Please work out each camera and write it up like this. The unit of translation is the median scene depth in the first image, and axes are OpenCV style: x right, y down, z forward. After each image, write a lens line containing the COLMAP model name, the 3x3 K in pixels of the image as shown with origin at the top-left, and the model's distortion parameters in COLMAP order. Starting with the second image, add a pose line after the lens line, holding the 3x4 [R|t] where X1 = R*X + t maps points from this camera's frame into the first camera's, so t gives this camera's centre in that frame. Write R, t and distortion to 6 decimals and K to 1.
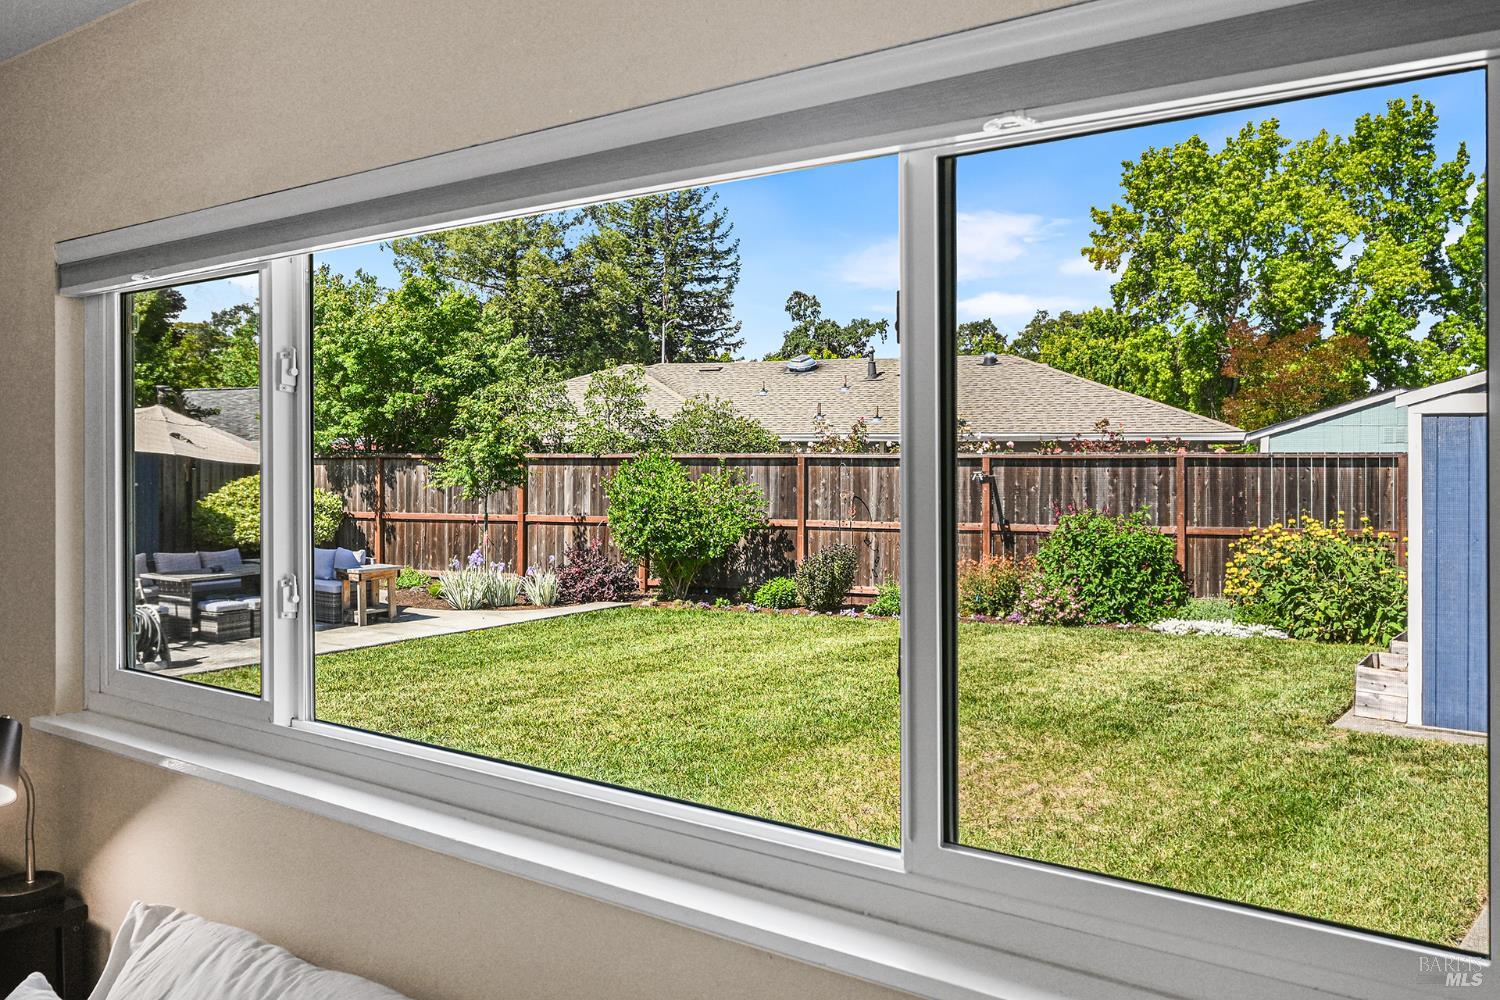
lens RADIAL K [[1266.7, 0, 744.3], [0, 1266.7, 448.7], [0, 0, 1]] dist [0.004167, 0.006955]
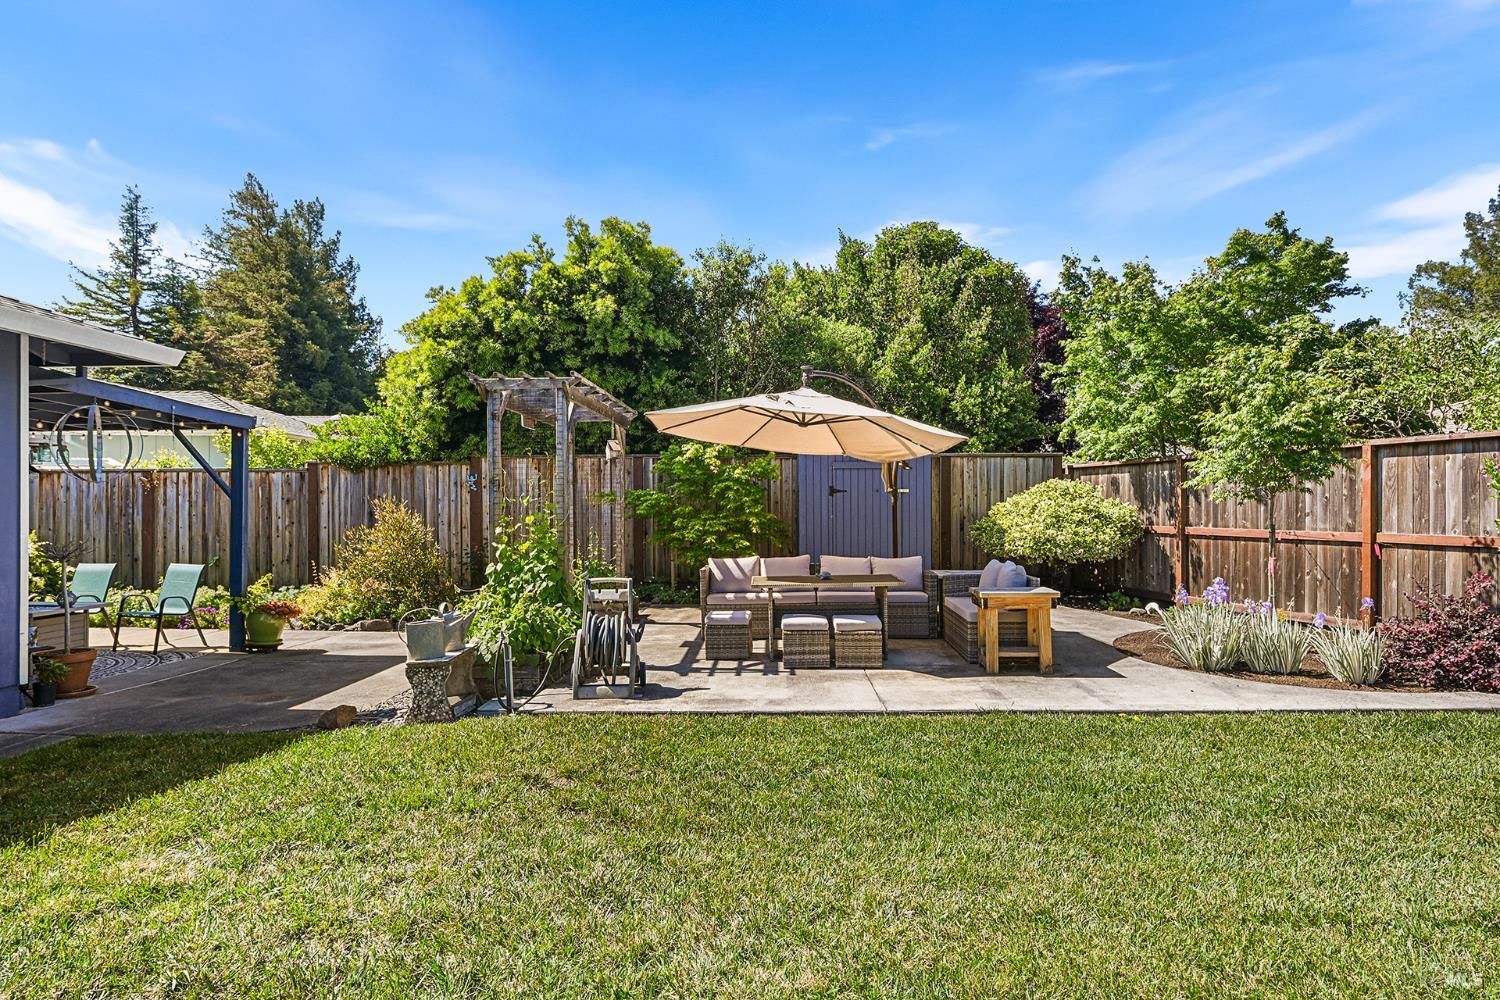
lens RADIAL K [[857.5, 0, 746.8], [0, 857.5, 498.8], [0, 0, 1]] dist [0.002959, 0.000171]
pose [[0.566258, -0.006127, -0.824205, 0.008886], [0.004803, 0.999980, -0.004134, 0.035312], [0.824214, -0.001618, 0.566276, 0.487064]]
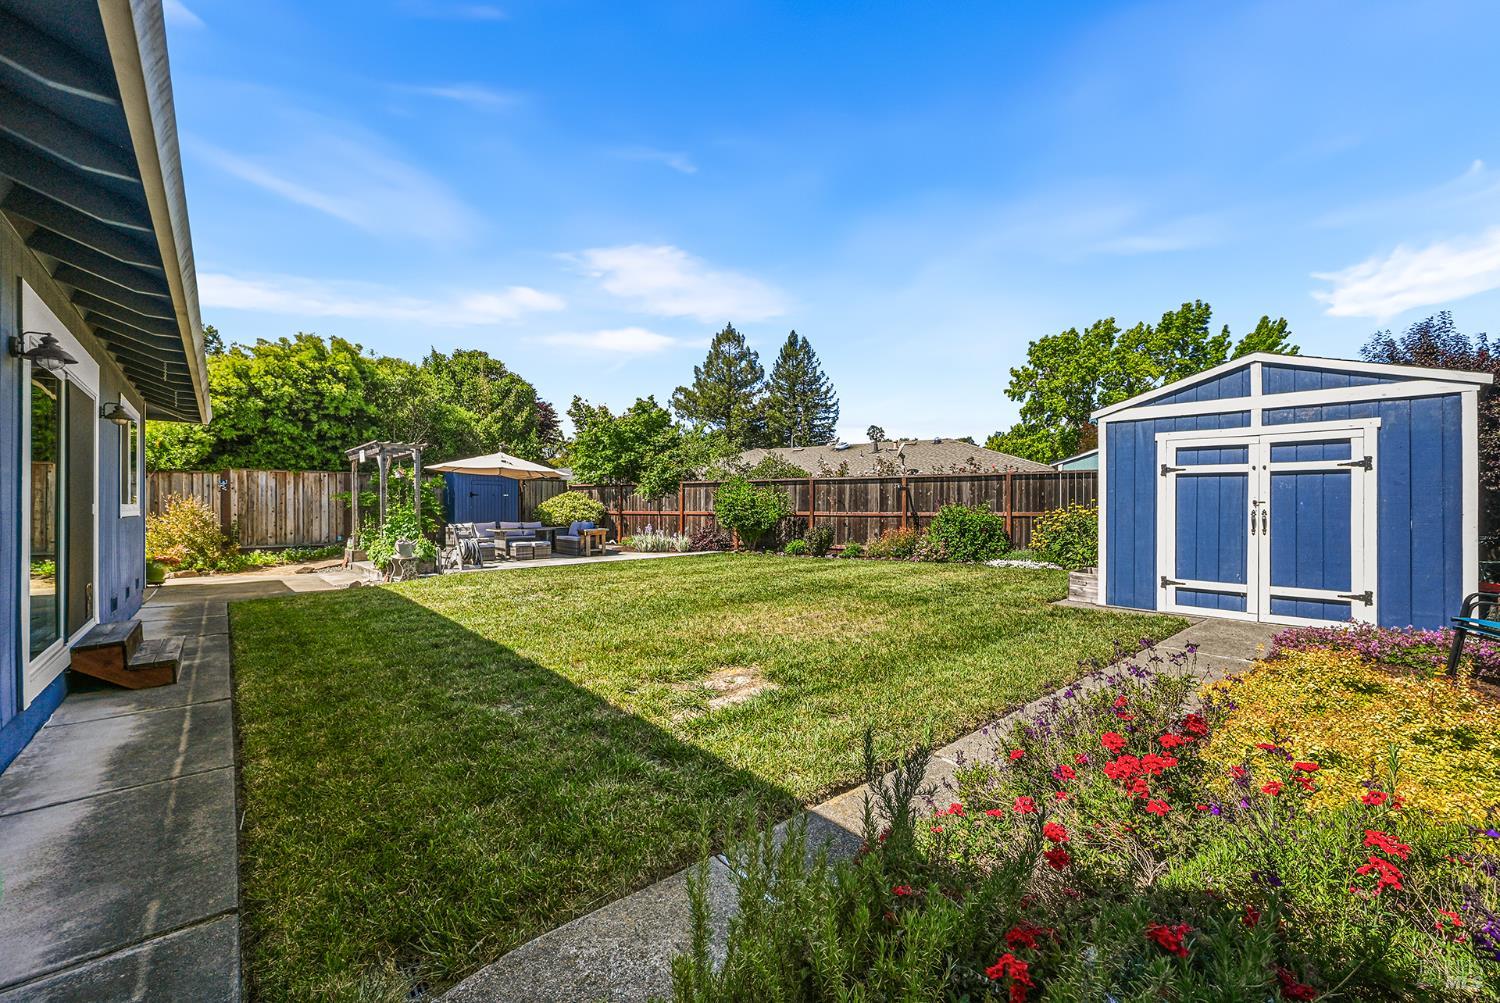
lens RADIAL K [[598.6, 0, 741.4], [0, 598.6, 511.4], [0, 0, 1]] dist [-0.001115, 0.000275]
pose [[0.982624, 0.003645, -0.185572, 0.101527], [-0.001777, 0.999946, 0.010232, 0.042745], [0.185600, -0.009725, 0.982577, 0.061047]]
